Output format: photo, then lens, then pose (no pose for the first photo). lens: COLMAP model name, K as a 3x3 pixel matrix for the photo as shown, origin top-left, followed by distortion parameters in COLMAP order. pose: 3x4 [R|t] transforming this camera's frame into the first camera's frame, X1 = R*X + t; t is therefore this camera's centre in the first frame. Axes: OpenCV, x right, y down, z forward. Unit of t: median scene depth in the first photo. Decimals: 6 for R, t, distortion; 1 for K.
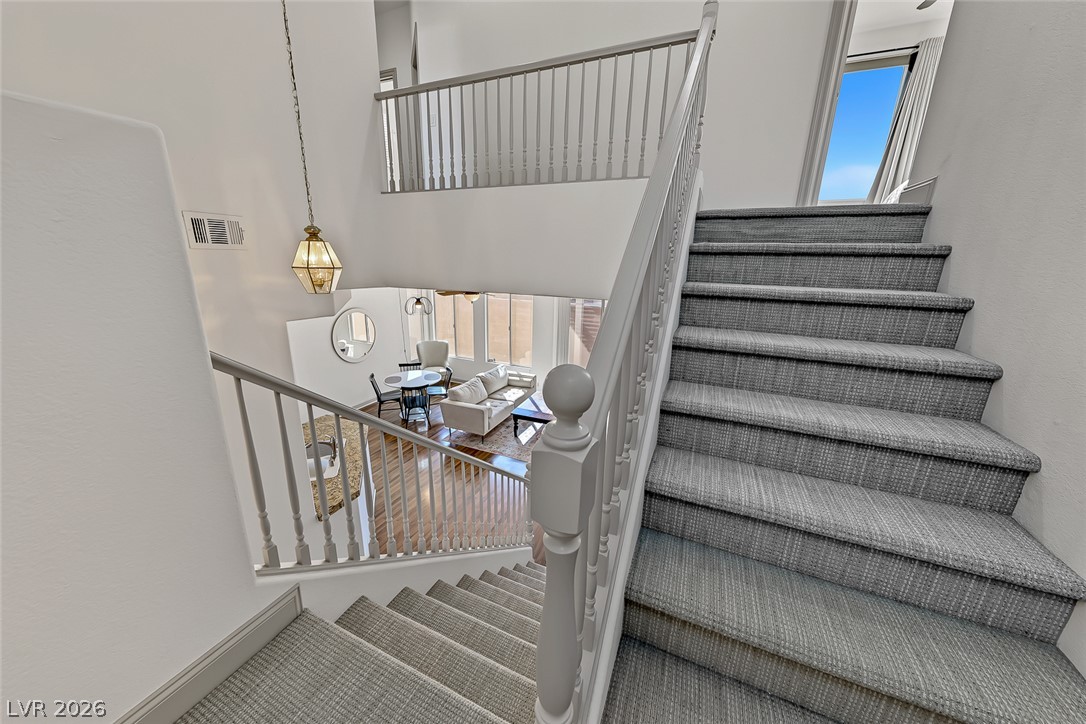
lens RADIAL K [[378.1, 0, 534.0], [0, 378.1, 355.6], [0, 0, 1]] dist [0.000712, -0.000759]
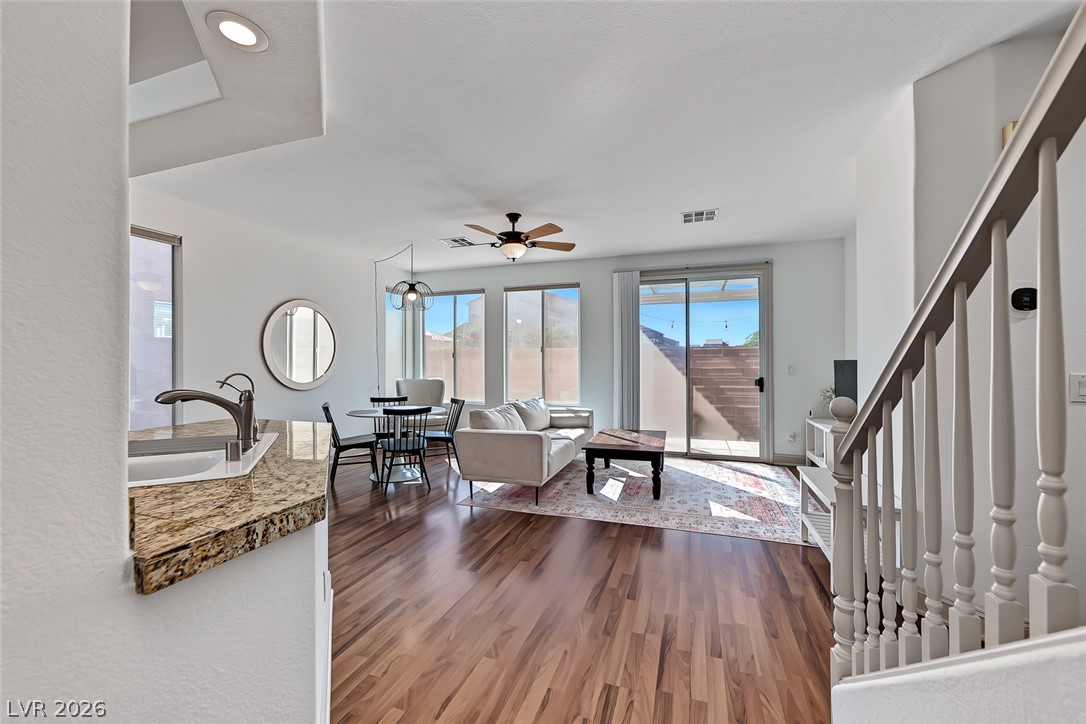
lens RADIAL K [[433.8, 0, 547.9], [0, 433.8, 358.0], [0, 0, 1]] dist [-0.013566, 0.000245]
pose [[0.994287, -0.019071, 0.105025, -0.159485], [0.046368, 0.963399, -0.264031, 0.172428], [-0.096145, 0.267392, 0.958779, 0.316842]]
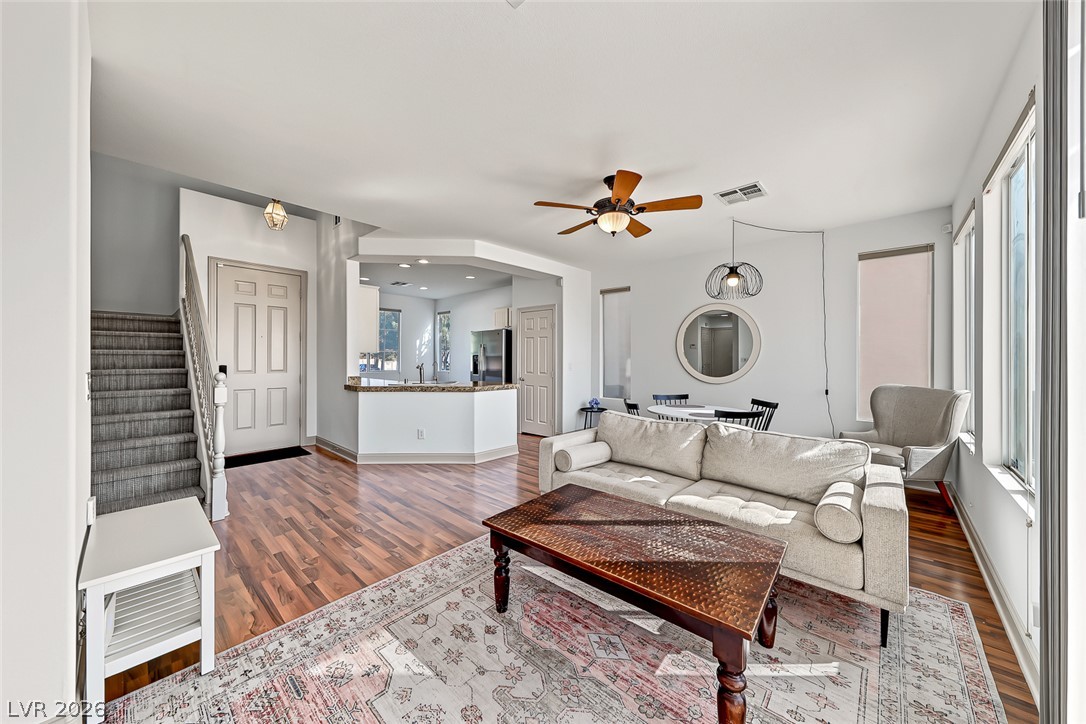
lens RADIAL K [[378.1, 0, 534.8], [0, 378.1, 359.7], [0, 0, 1]] dist [0.000712, -0.000759]
pose [[-0.315617, -0.012715, -0.948801, 0.287747], [-0.253832, 0.964601, 0.071510, 0.009347], [0.914306, 0.263406, -0.307672, 0.949106]]
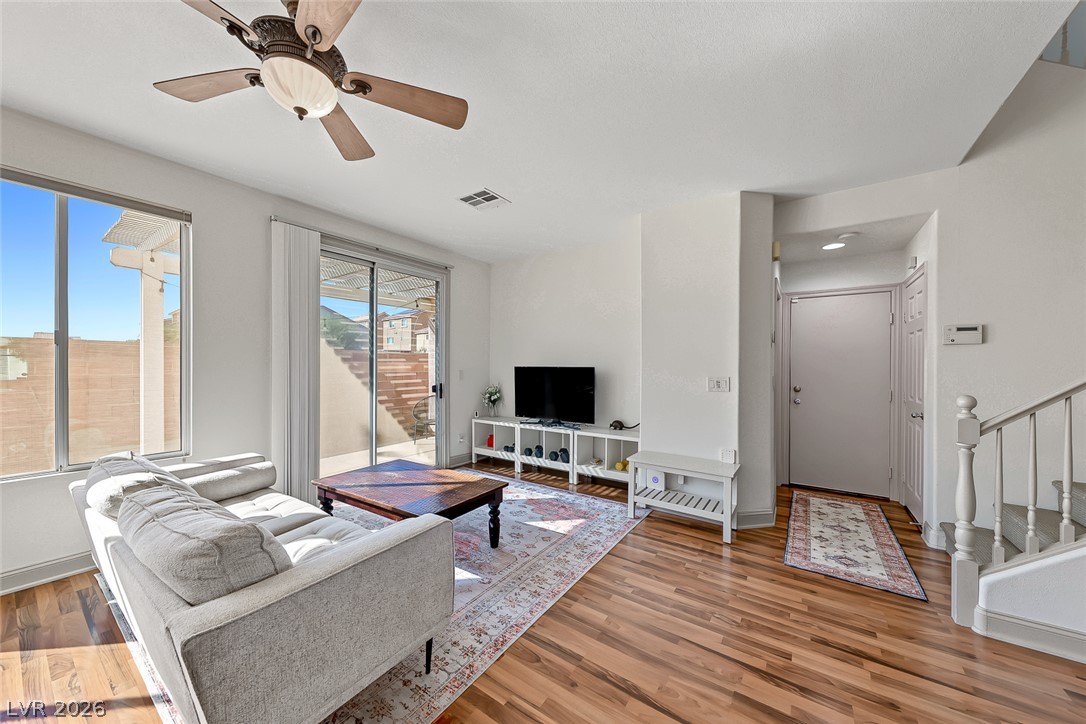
lens RADIAL K [[378.1, 0, 539.9], [0, 378.1, 366.9], [0, 0, 1]] dist [0.000712, -0.000759]
pose [[0.174738, -0.019369, 0.984424, -0.325429], [0.253814, 0.966903, -0.026028, 0.054092], [-0.951338, 0.254409, 0.173871, 0.736224]]
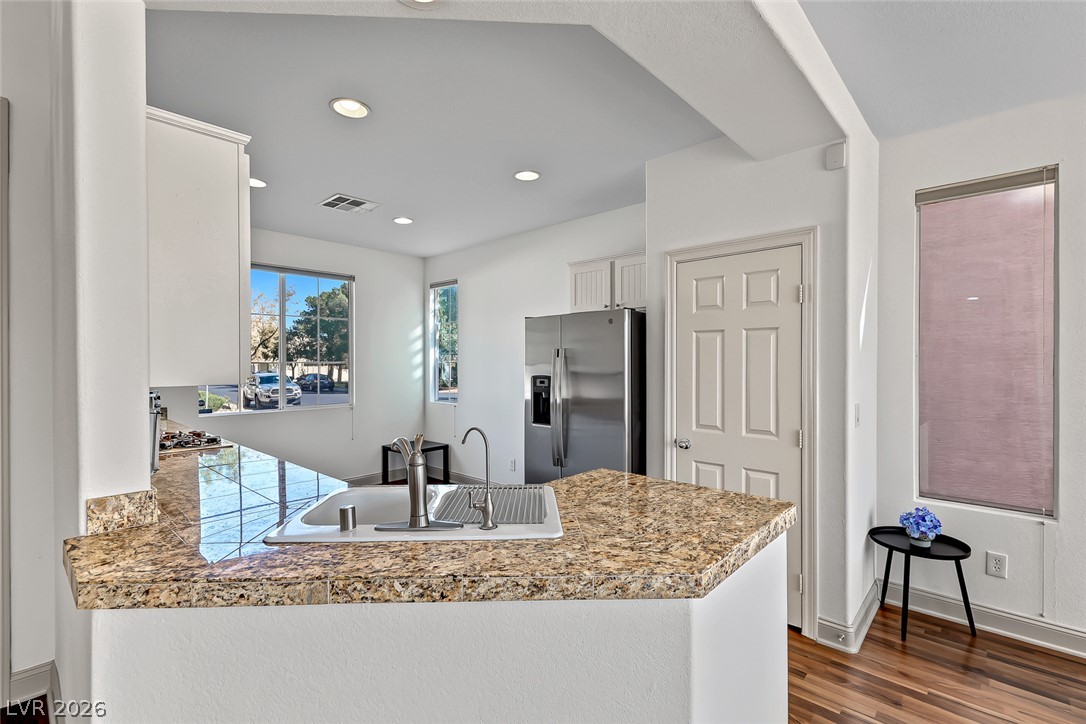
lens RADIAL K [[491.0, 0, 539.4], [0, 491.0, 366.0], [0, 0, 1]] dist [0.009975, -0.004650]
pose [[-0.315406, -0.011825, -0.948883, -0.121335], [-0.249807, 0.965689, 0.071000, 0.061015], [0.915487, 0.259431, -0.307538, 0.654045]]
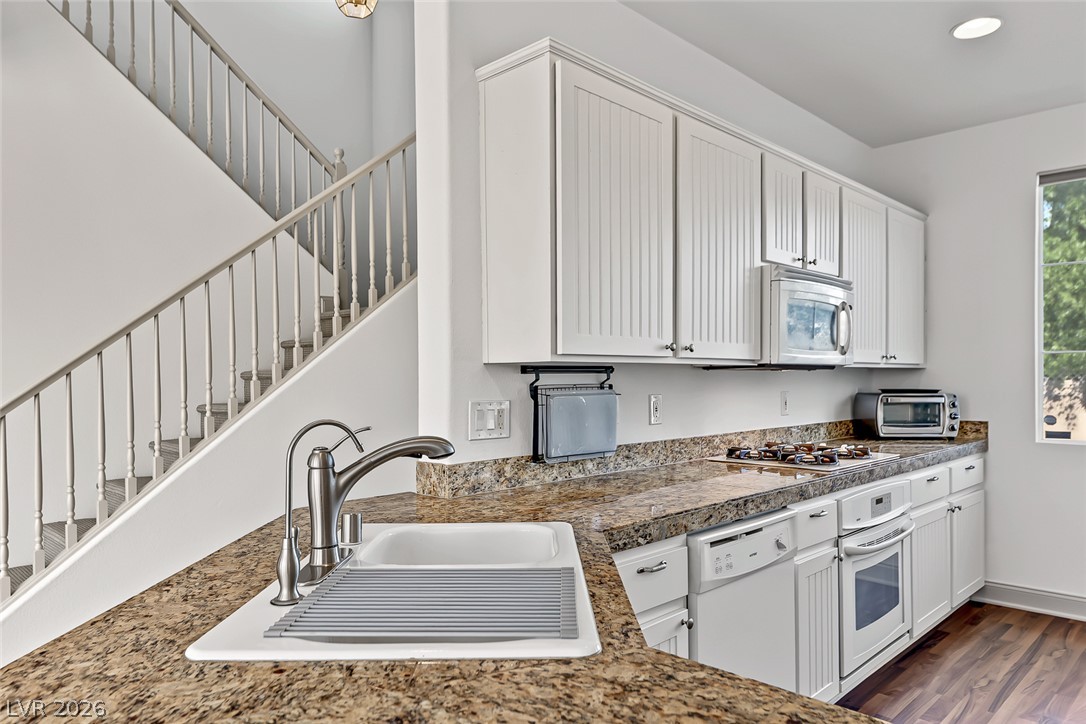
lens RADIAL K [[736.6, 0, 538.2], [0, 736.6, 380.3], [0, 0, 1]] dist [0.032192, -0.003930]
pose [[-0.941584, -0.023758, 0.335939, -0.414552], [0.068093, 0.963476, 0.258991, 0.057293], [-0.329823, 0.266737, -0.905576, 0.708942]]
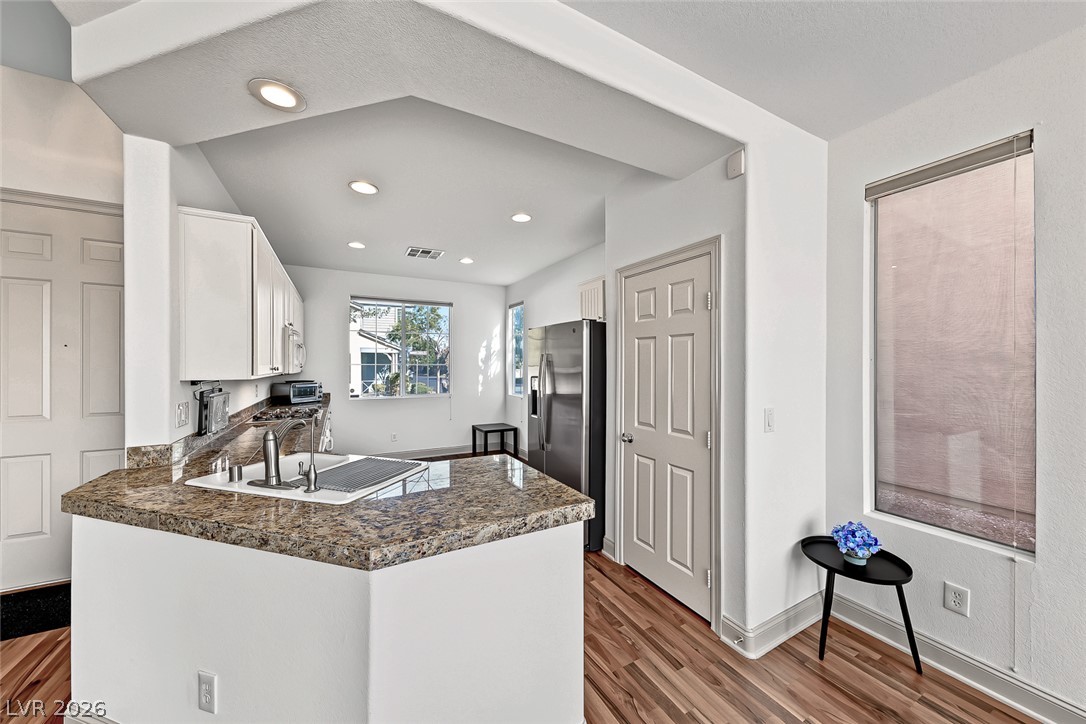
lens RADIAL K [[378.1, 0, 542.0], [0, 378.1, 364.4], [0, 0, 1]] dist [0.000712, -0.000759]
pose [[-0.602583, -0.019758, -0.797812, -0.216820], [-0.218642, 0.965531, 0.141228, 0.021843], [0.767522, 0.259536, -0.586132, 0.788399]]
